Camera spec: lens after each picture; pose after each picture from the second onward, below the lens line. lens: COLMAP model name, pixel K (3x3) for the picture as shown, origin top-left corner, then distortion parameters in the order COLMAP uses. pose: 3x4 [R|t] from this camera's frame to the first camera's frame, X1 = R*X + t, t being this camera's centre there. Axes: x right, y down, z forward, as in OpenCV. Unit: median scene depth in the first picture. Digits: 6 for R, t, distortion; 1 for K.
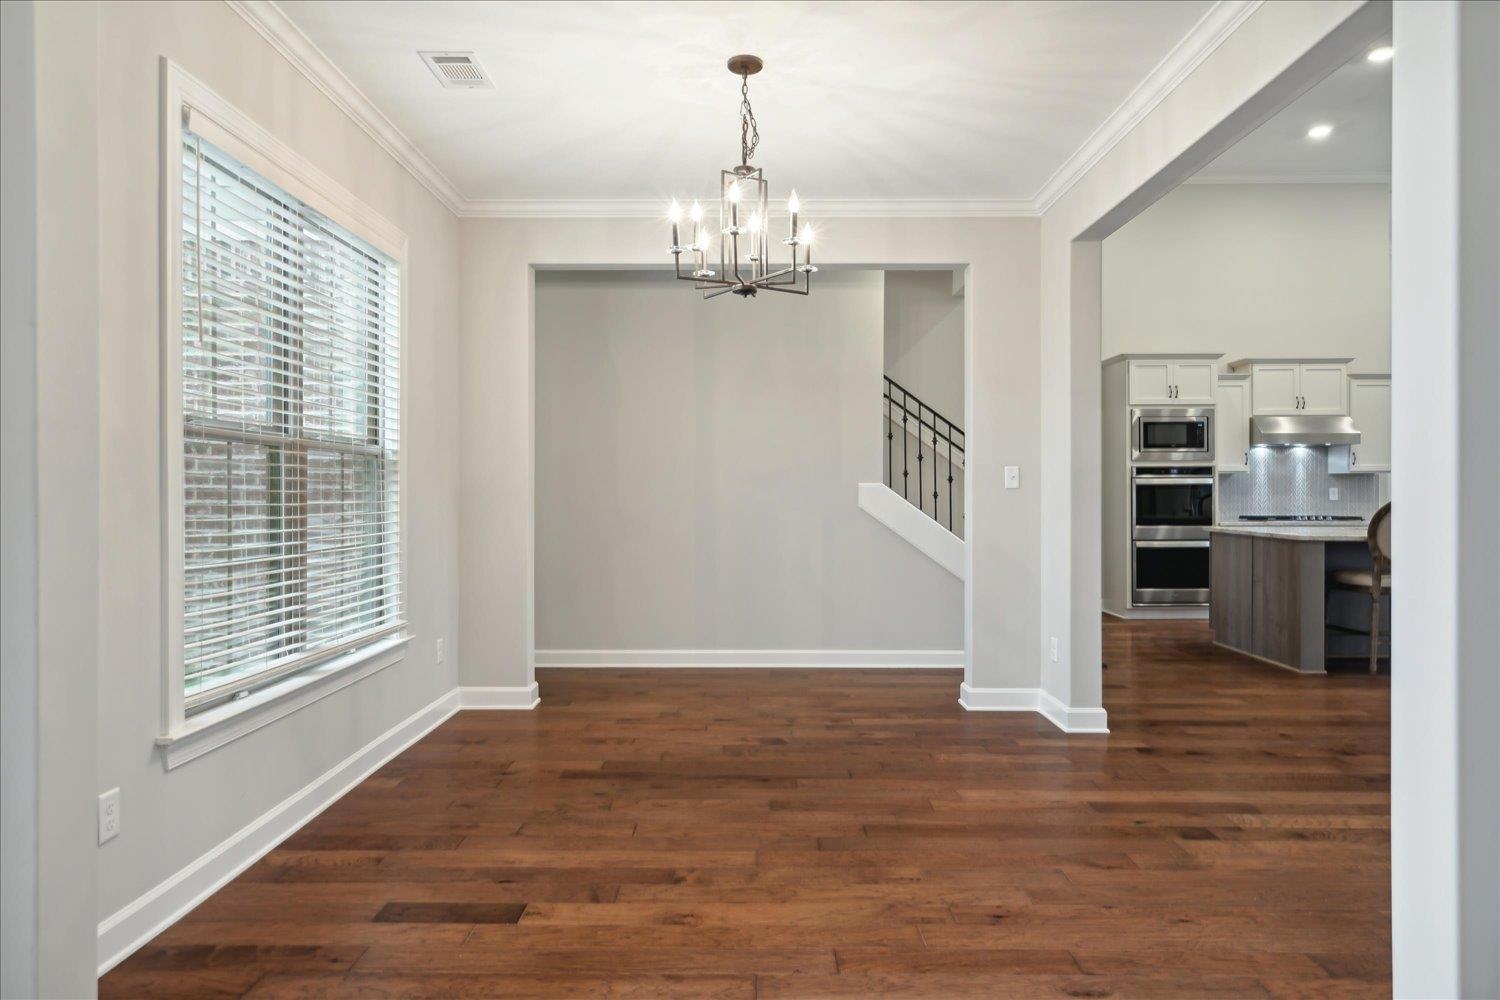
lens RADIAL K [[918.8, 0, 738.2], [0, 918.8, 493.4], [0, 0, 1]] dist [-0.005899, 0.003656]
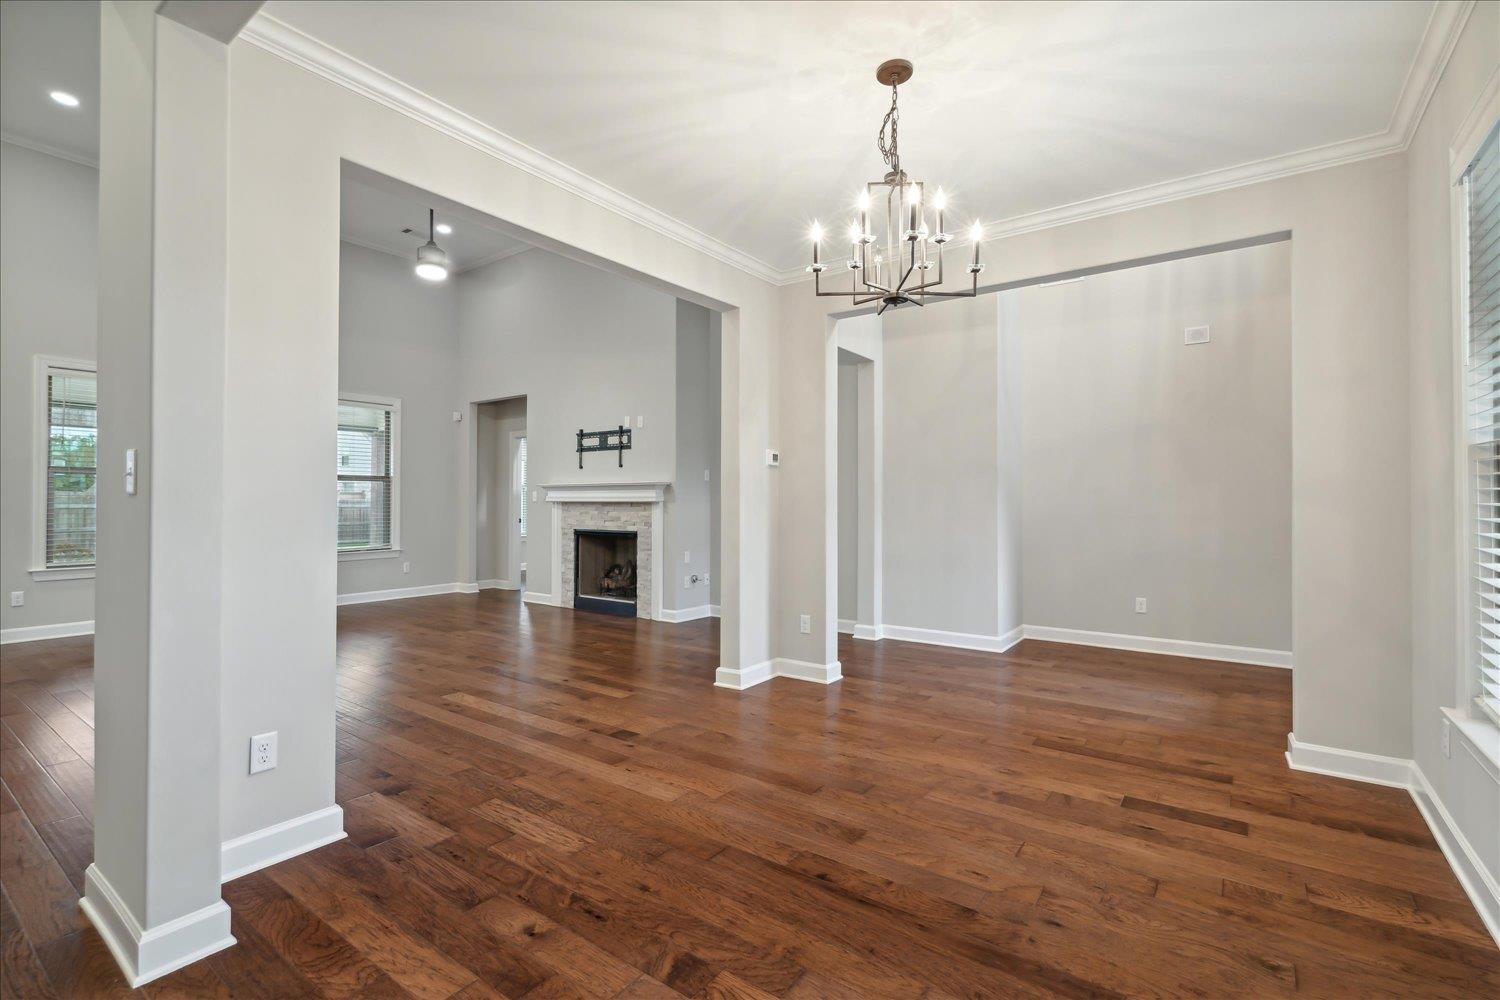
lens RADIAL K [[684.6, 0, 746.8], [0, 684.6, 490.1], [0, 0, 1]] dist [-0.008686, 0.002328]
pose [[-0.820989, 0.008135, 0.570886, -0.159832], [-0.001973, 0.999852, -0.017086, -0.002311], [-0.570940, -0.015154, -0.820852, 0.969469]]
